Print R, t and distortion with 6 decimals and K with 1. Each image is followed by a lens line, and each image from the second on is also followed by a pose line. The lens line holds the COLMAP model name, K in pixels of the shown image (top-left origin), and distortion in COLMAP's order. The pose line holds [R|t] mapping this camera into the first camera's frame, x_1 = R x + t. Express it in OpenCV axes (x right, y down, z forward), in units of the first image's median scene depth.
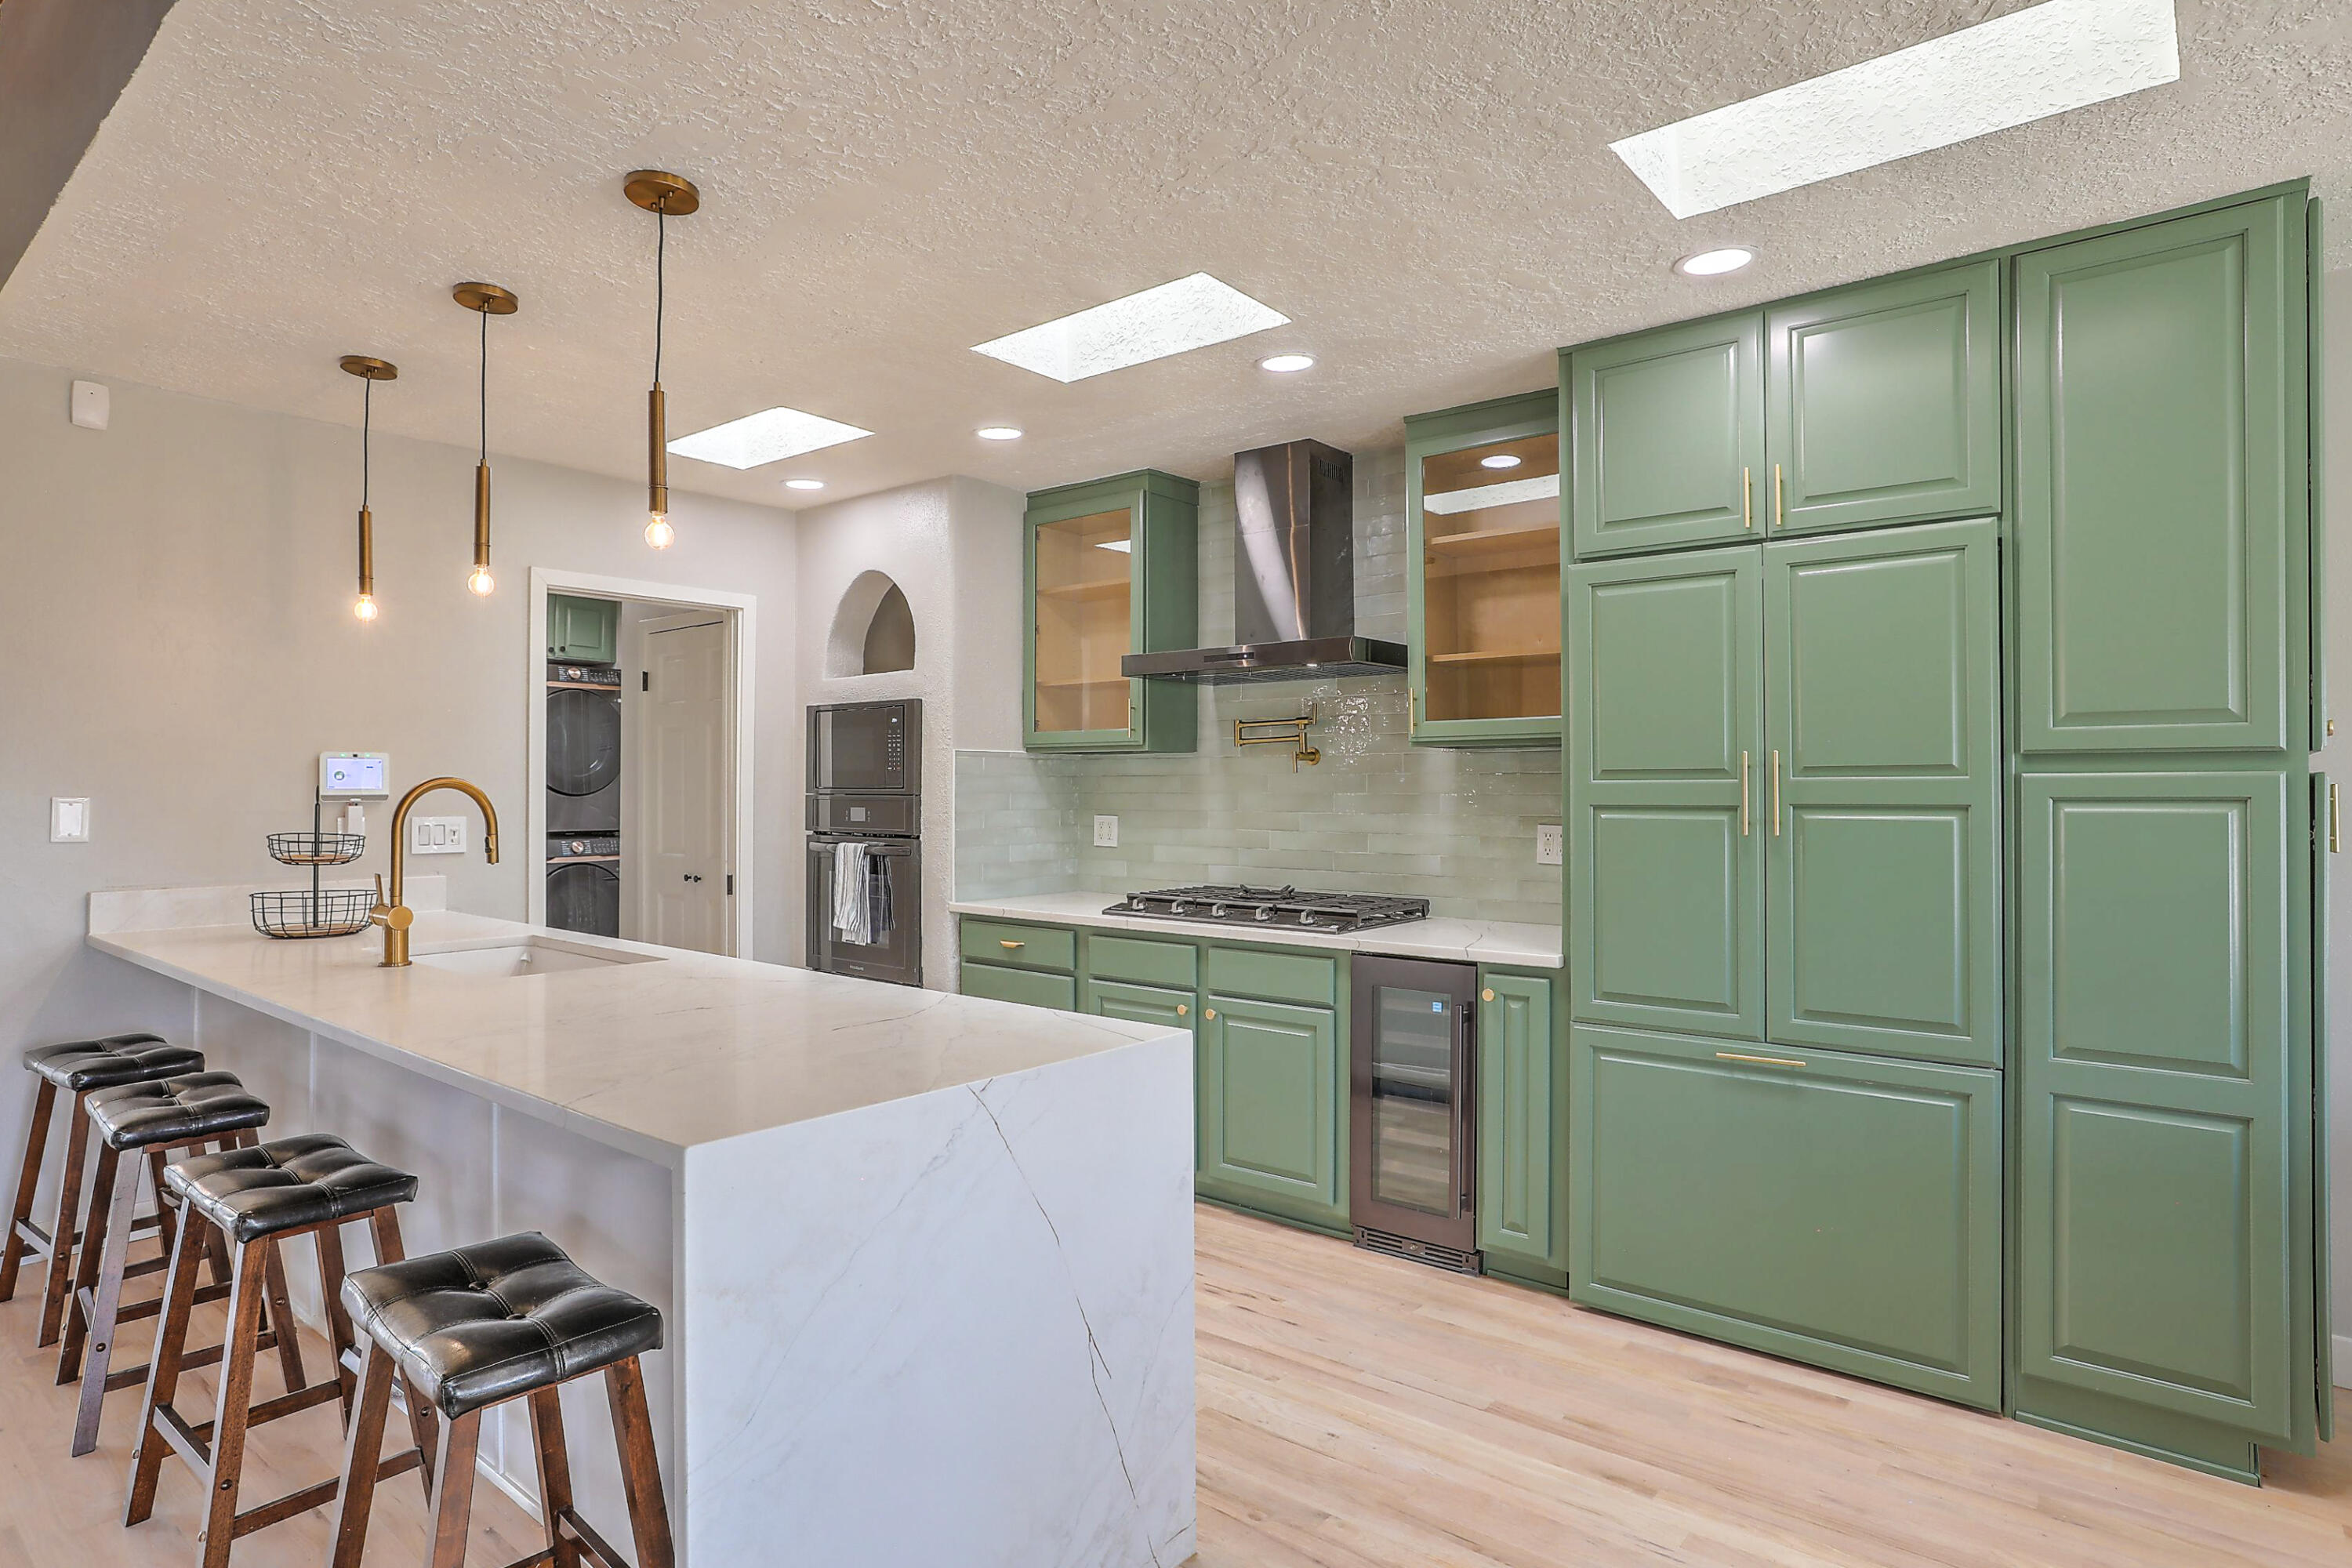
lens RADIAL K [[1233.6, 0, 1172.5], [0, 1233.6, 776.6], [0, 0, 1]] dist [-0.018362, 0.026773]
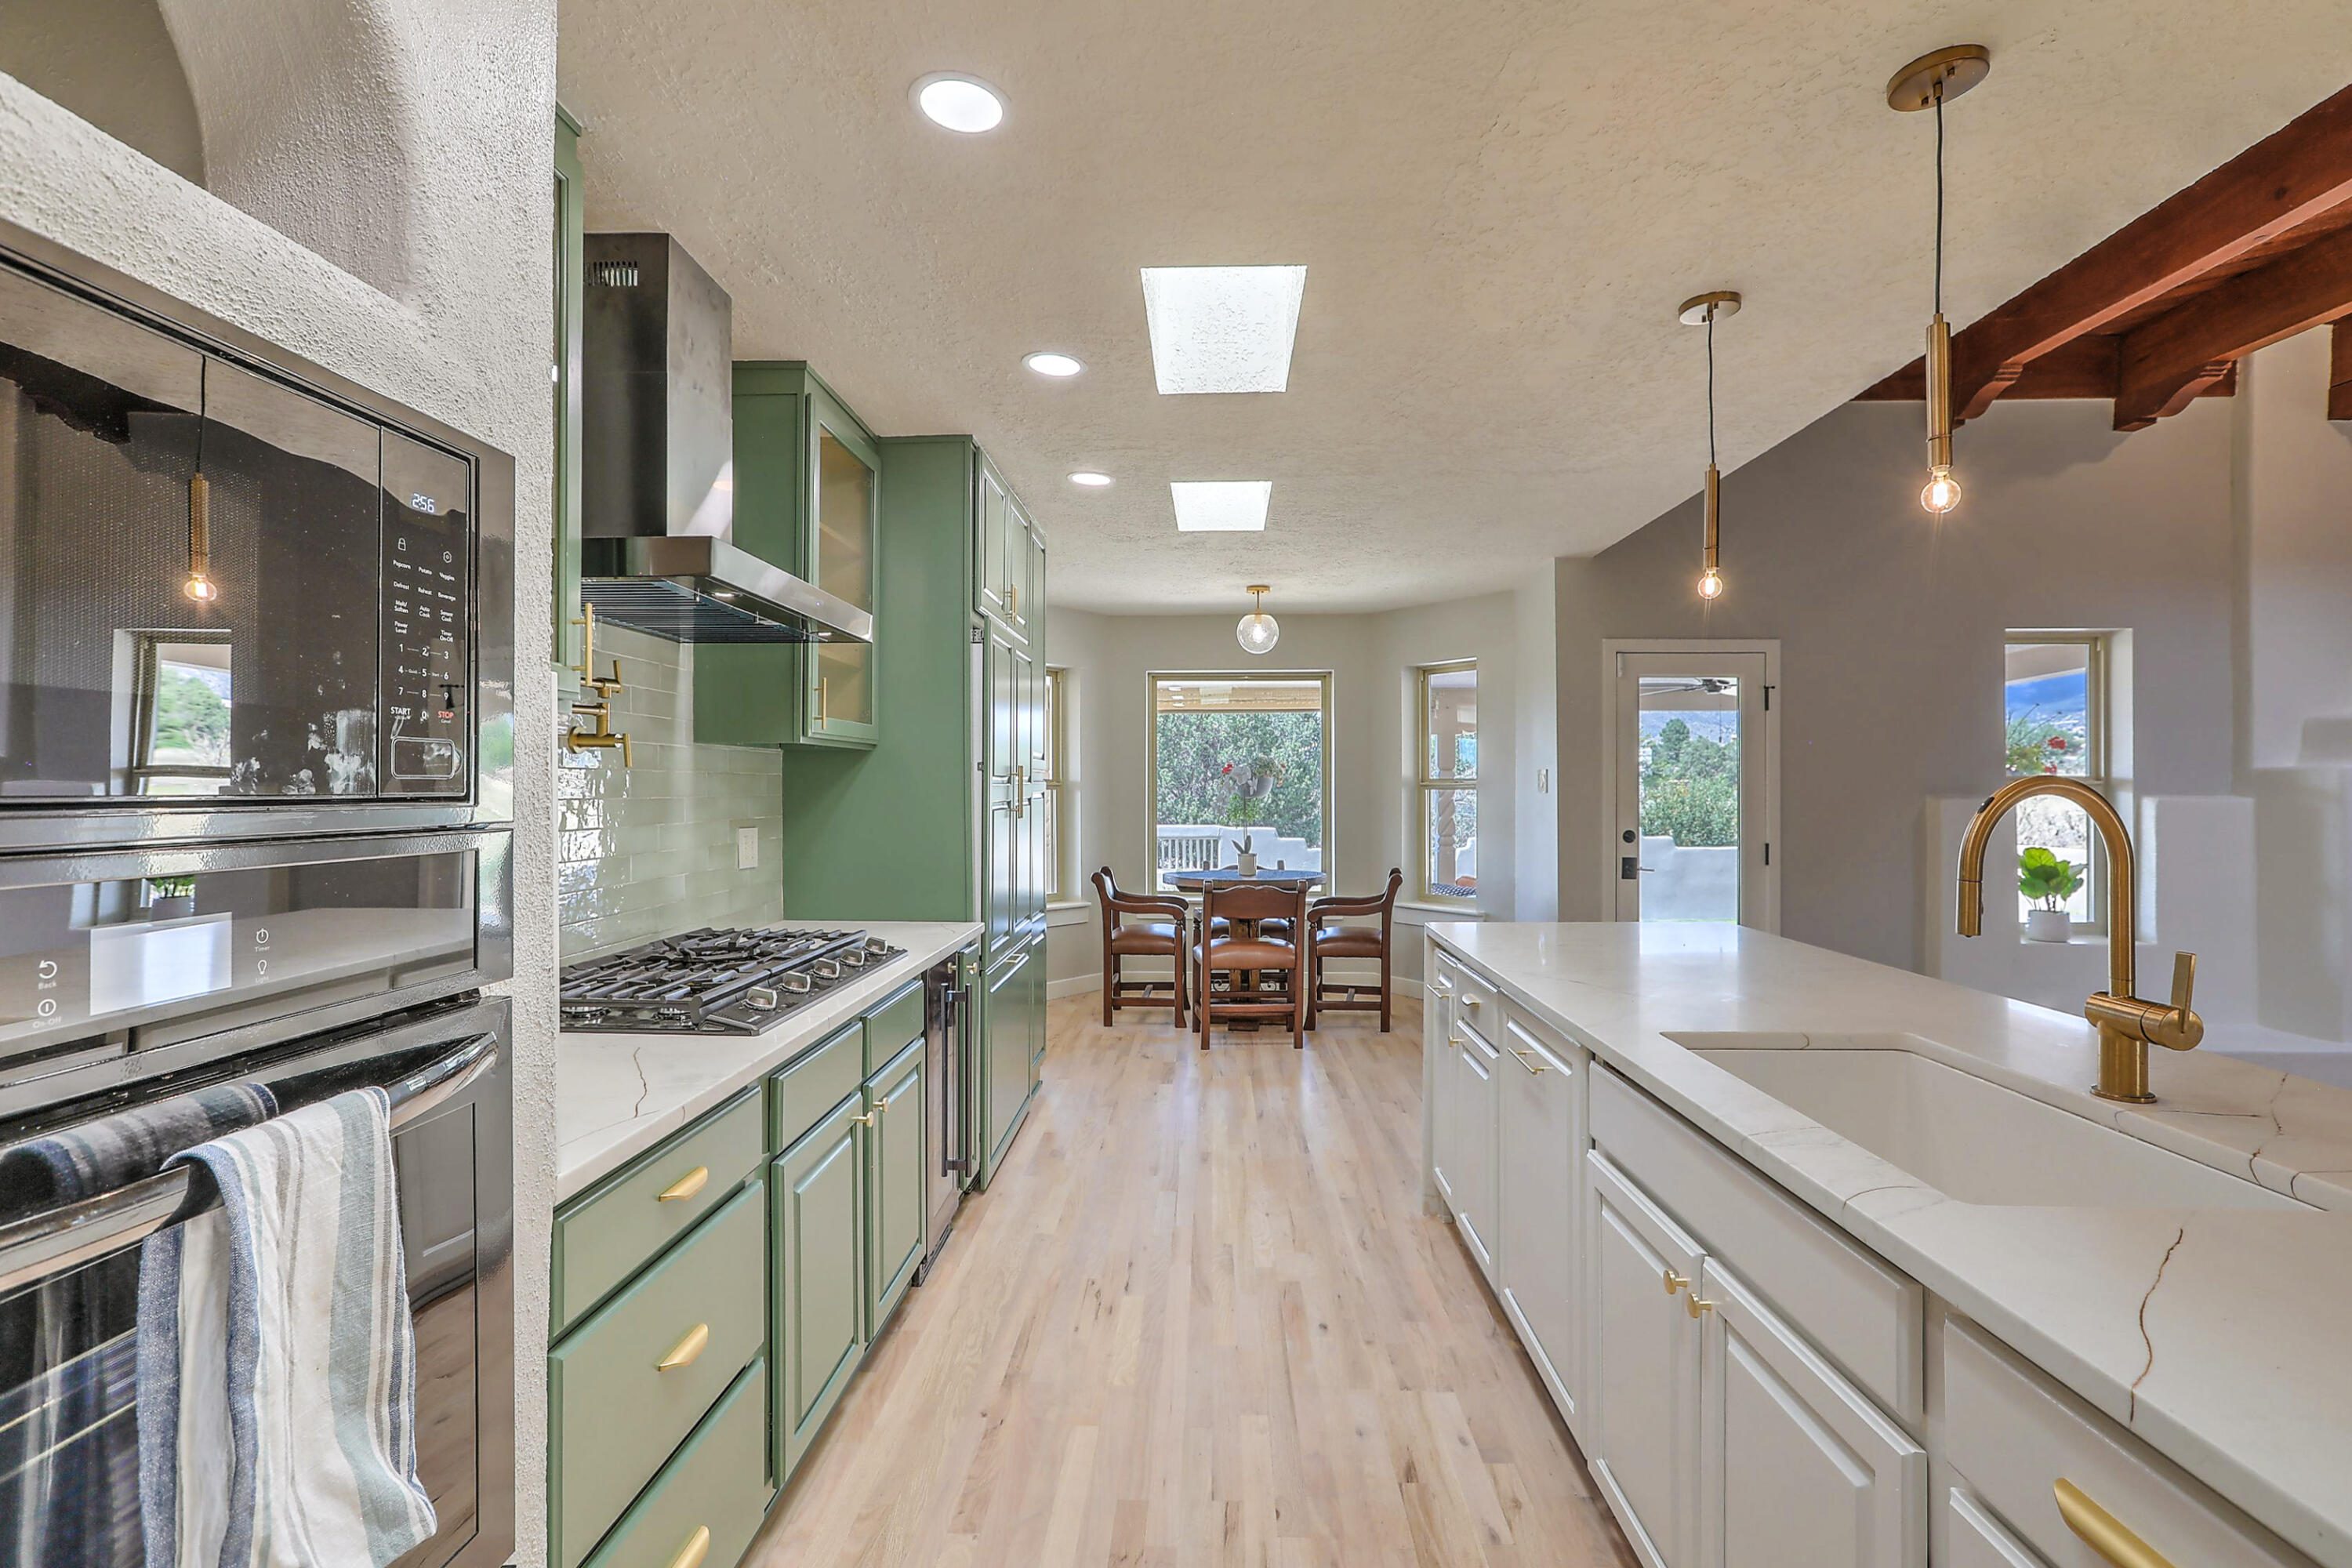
lens RADIAL K [[1136.0, 0, 1188.2], [0, 1136.0, 779.9], [0, 0, 1]] dist [-0.001515, 0.000007]
pose [[-0.610862, 0.002915, 0.791732, -0.795779], [-0.007604, 0.999926, -0.009548, 0.010751], [-0.791701, -0.011853, -0.610794, 1.673696]]
